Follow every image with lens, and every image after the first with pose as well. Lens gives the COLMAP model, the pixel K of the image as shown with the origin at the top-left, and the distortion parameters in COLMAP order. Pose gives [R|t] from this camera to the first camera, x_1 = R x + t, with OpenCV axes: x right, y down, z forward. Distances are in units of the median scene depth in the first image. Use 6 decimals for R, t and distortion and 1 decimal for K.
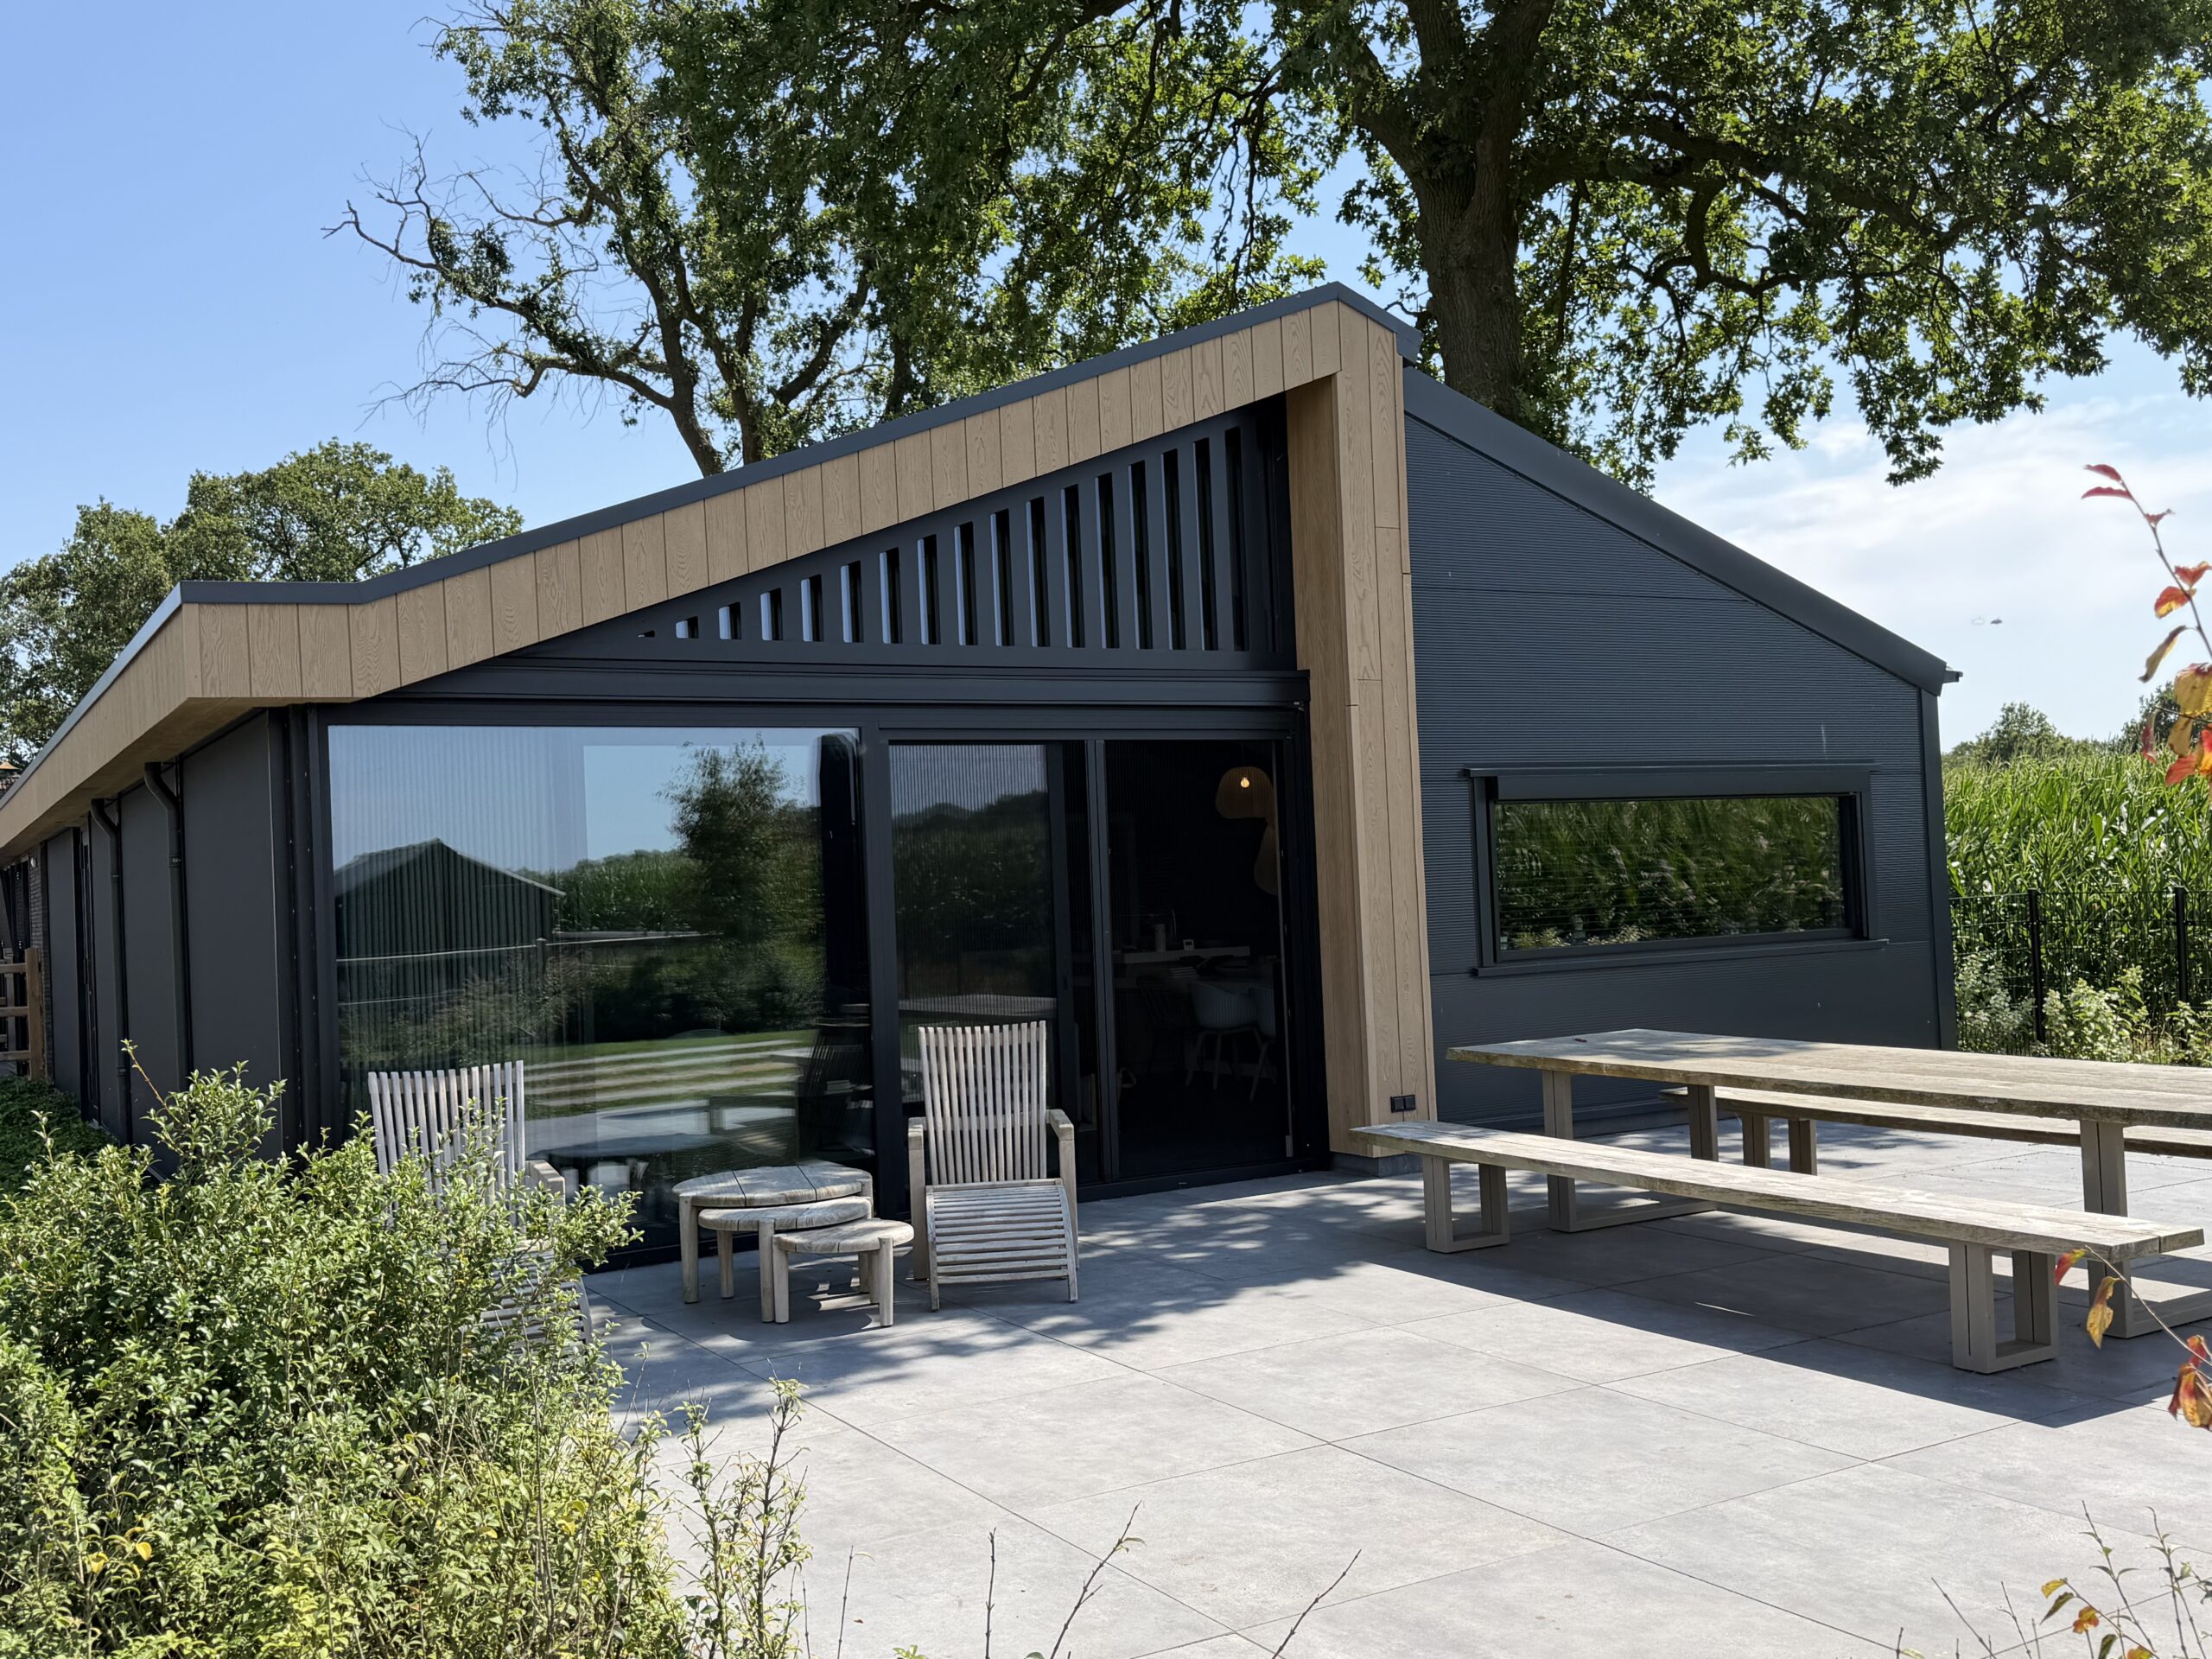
lens RADIAL K [[2019.3, 0, 1106.0], [0, 2019.3, 829.5], [0, 0, 1]] dist [0.200051, -0.406777]
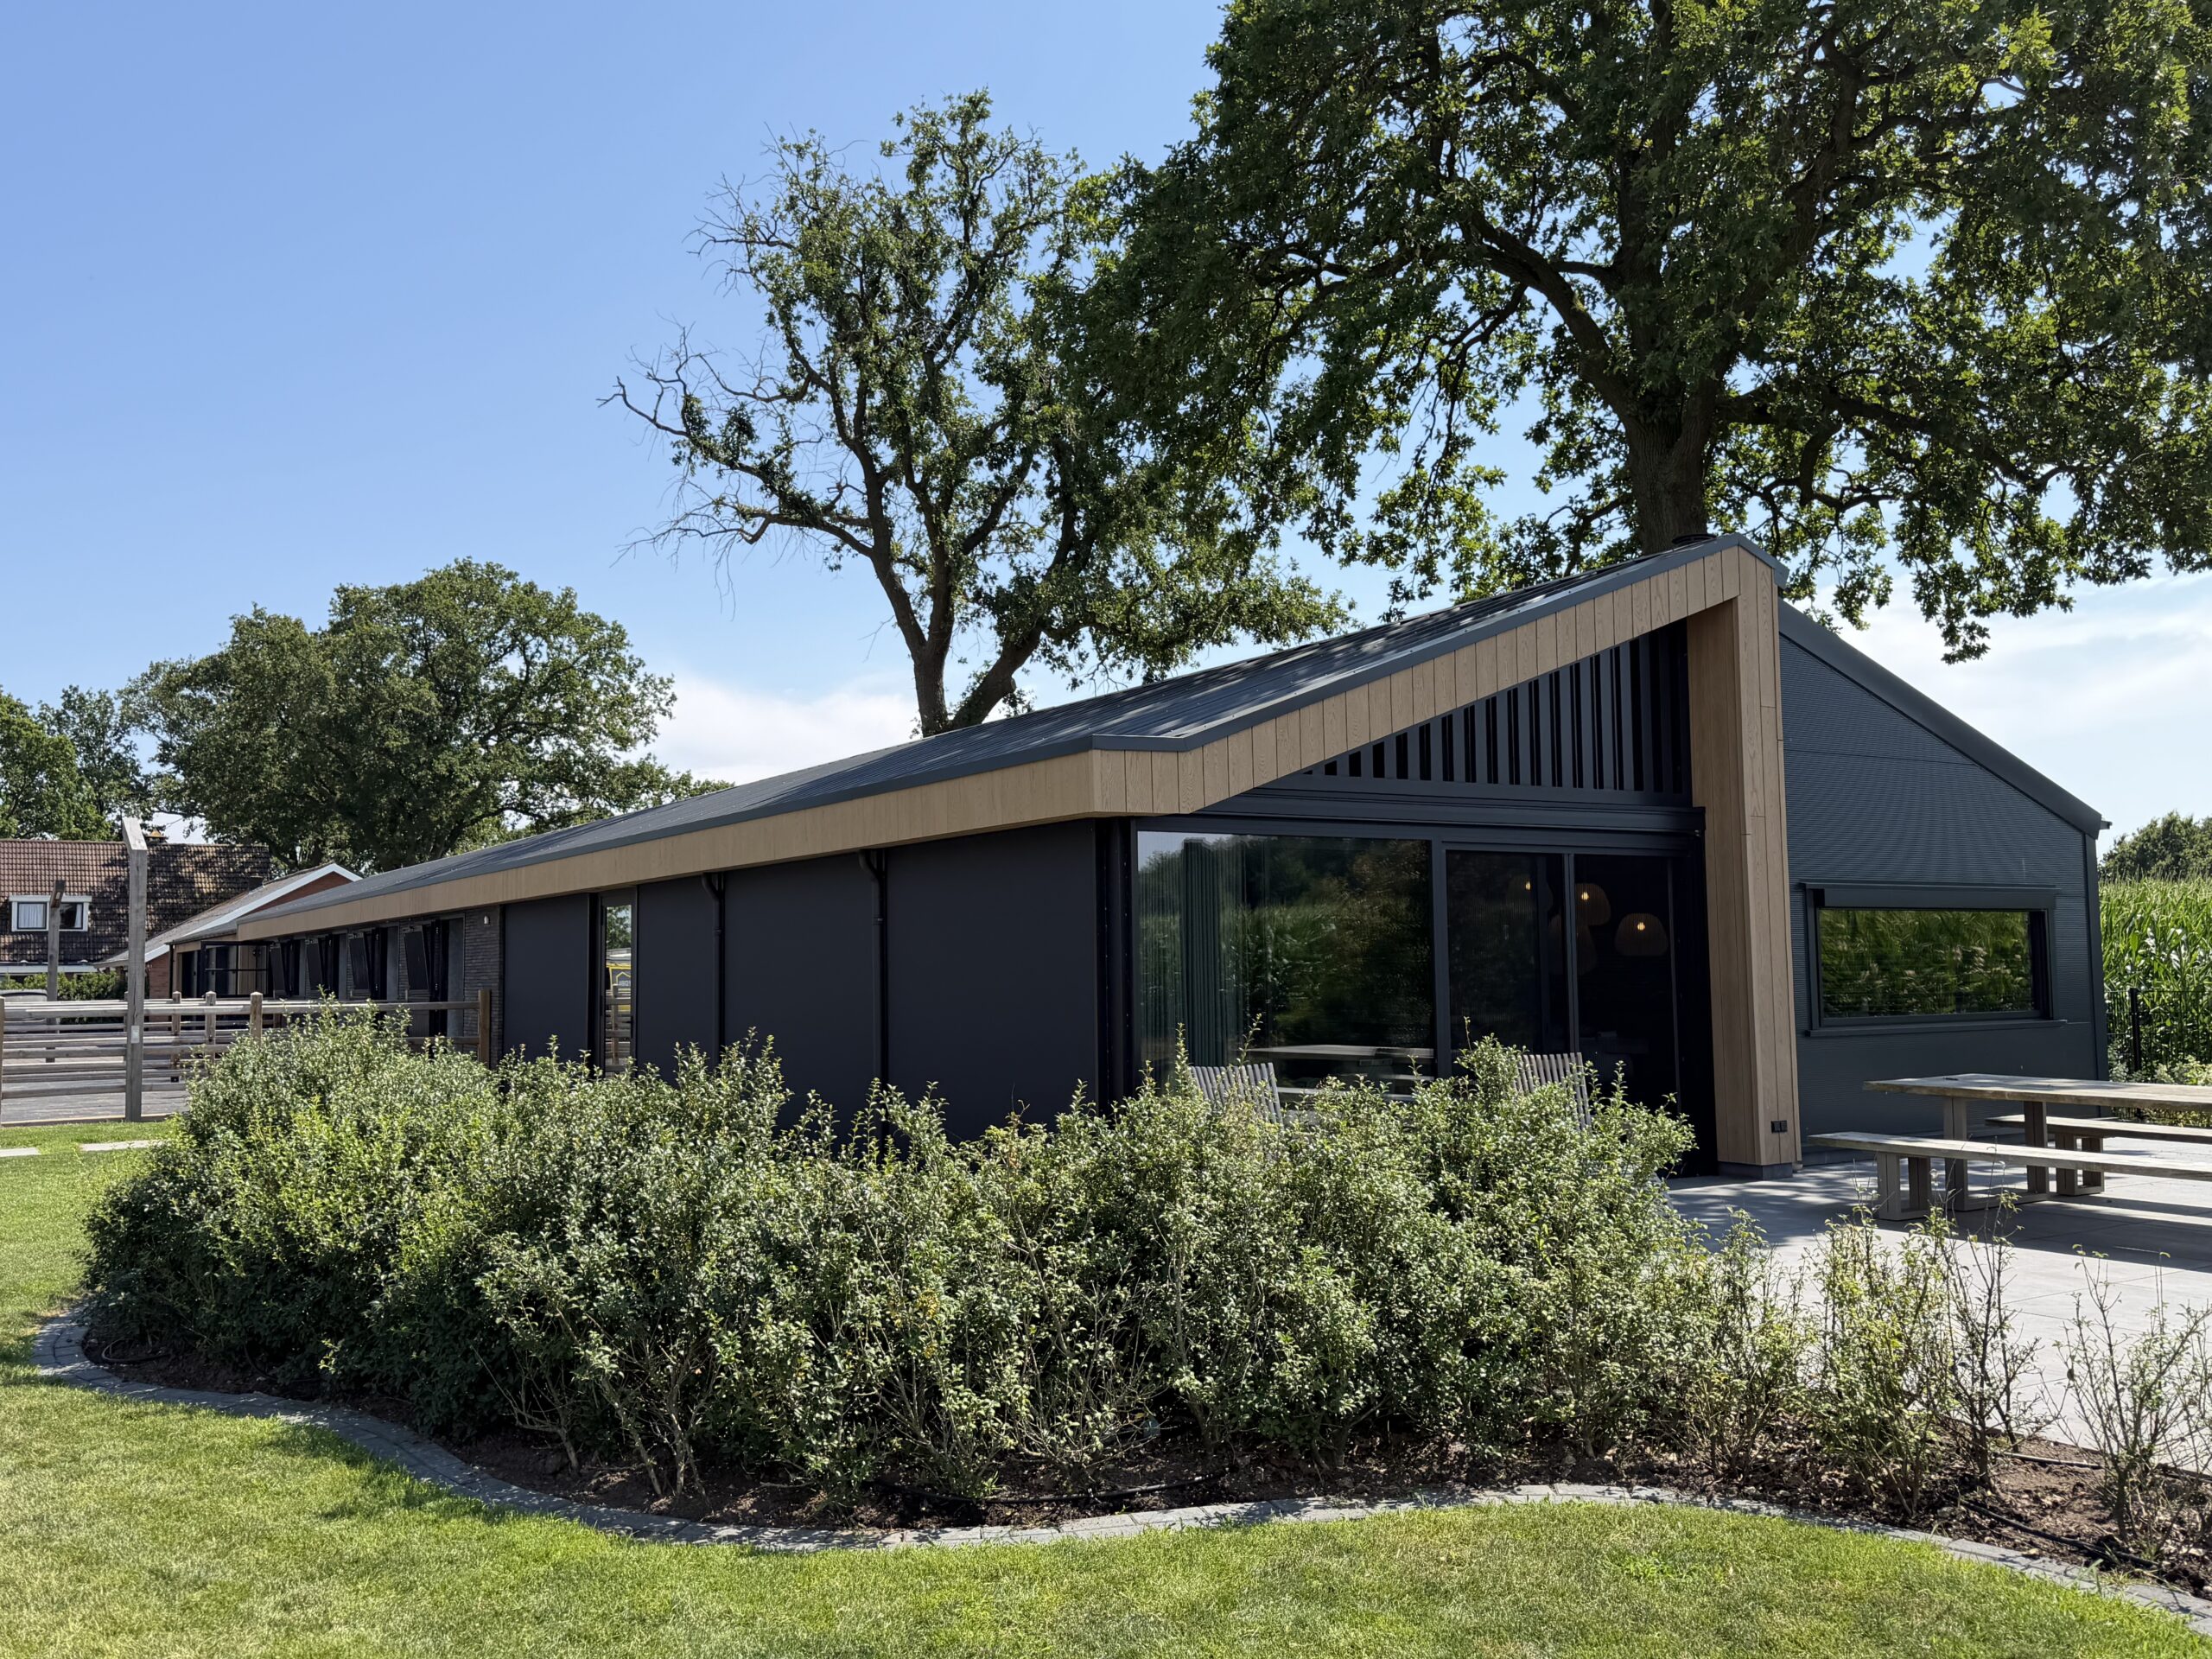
lens RADIAL K [[1833.0, 0, 1106.0], [0, 1833.0, 829.5], [0, 0, 1]] dist [0.192987, -0.347568]
pose [[0.999106, 0.031179, 0.028550, -0.152079], [-0.029730, 0.998316, -0.049820, 0.005005], [-0.030056, 0.048927, 0.998350, -0.110727]]
